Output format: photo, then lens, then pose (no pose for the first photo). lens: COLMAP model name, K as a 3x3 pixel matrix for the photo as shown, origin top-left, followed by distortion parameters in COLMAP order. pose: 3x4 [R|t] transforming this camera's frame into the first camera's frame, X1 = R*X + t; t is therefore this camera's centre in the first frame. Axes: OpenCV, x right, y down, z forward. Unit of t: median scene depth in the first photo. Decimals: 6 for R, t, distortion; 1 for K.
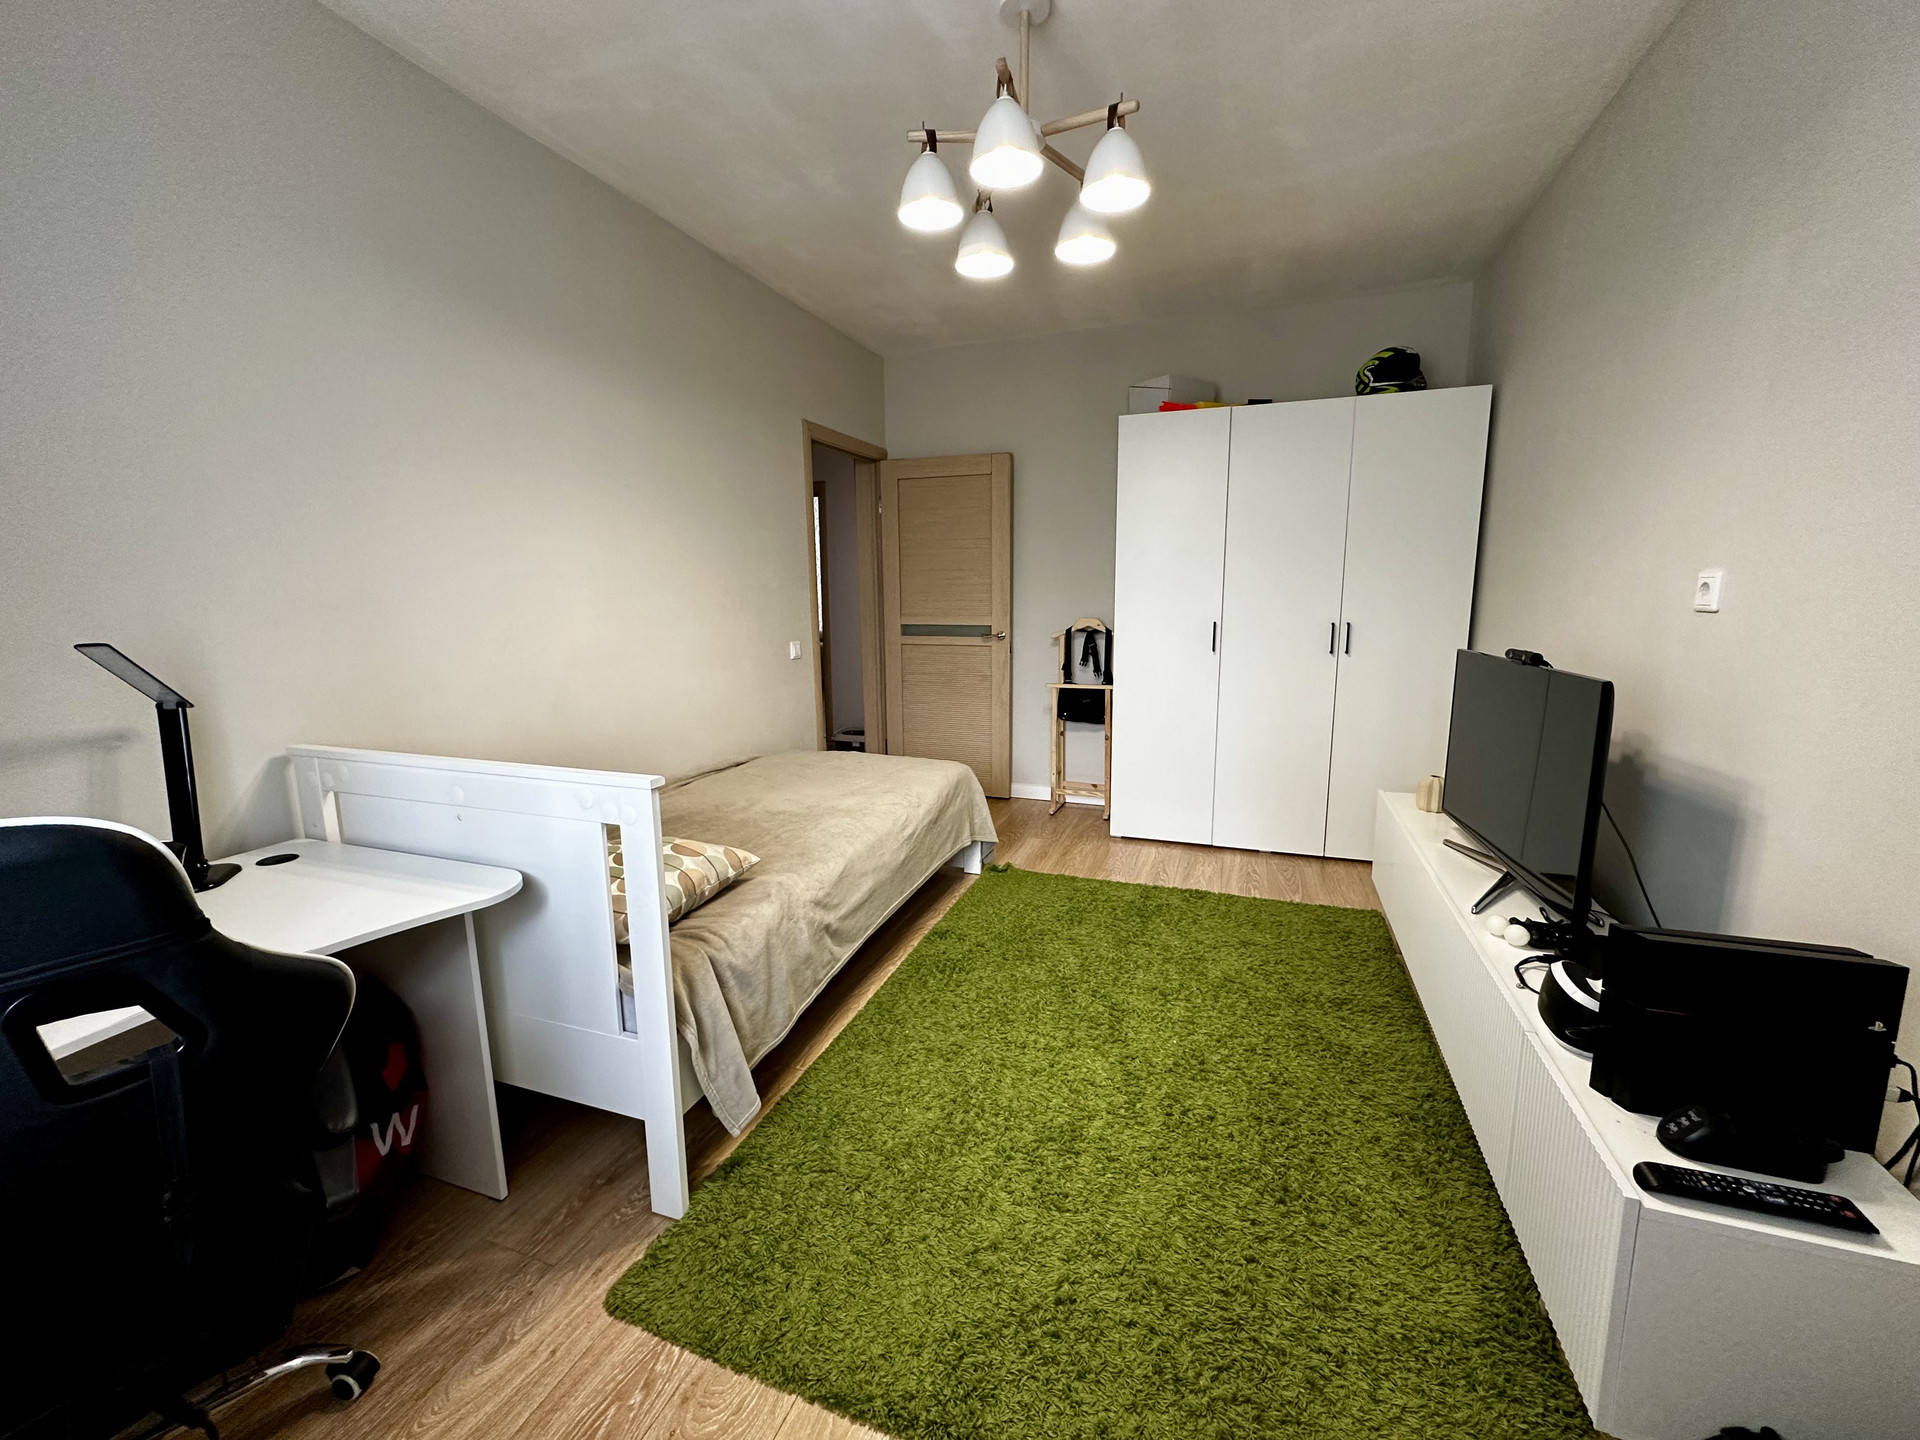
lens RADIAL K [[767.9, 0, 962.8], [0, 767.9, 717.0], [0, 0, 1]] dist [-0.001666, -0.000021]
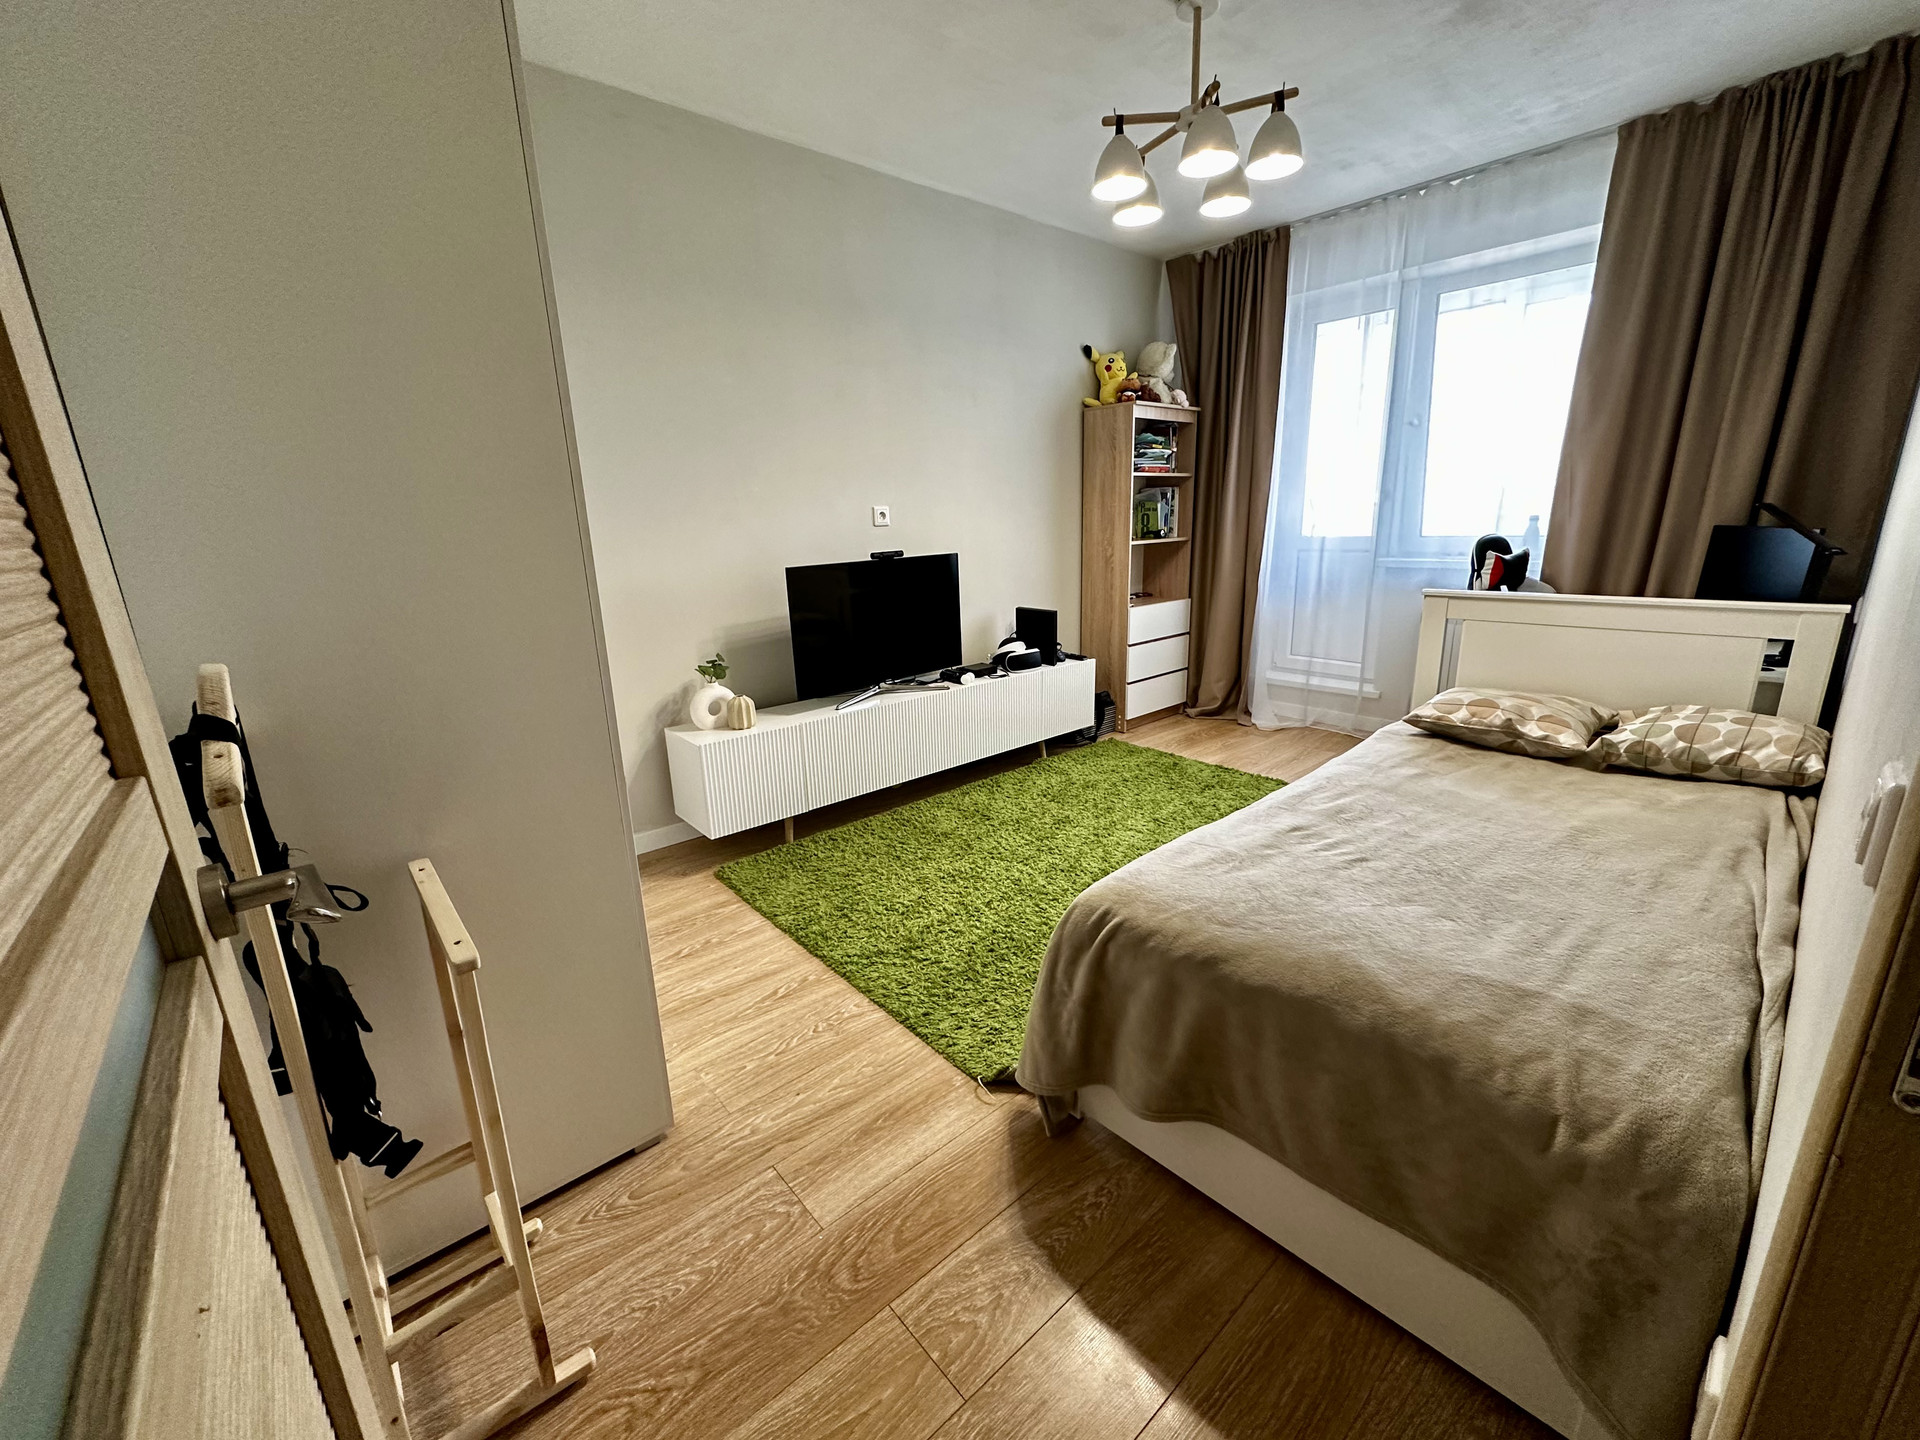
lens RADIAL K [[767.9, 0, 962.8], [0, 767.9, 717.0], [0, 0, 1]] dist [-0.001666, -0.000021]
pose [[-0.875091, -0.088755, 0.475751, -0.138957], [0.117121, 0.914979, 0.386129, -0.218026], [-0.469573, 0.393618, -0.790295, 1.347183]]
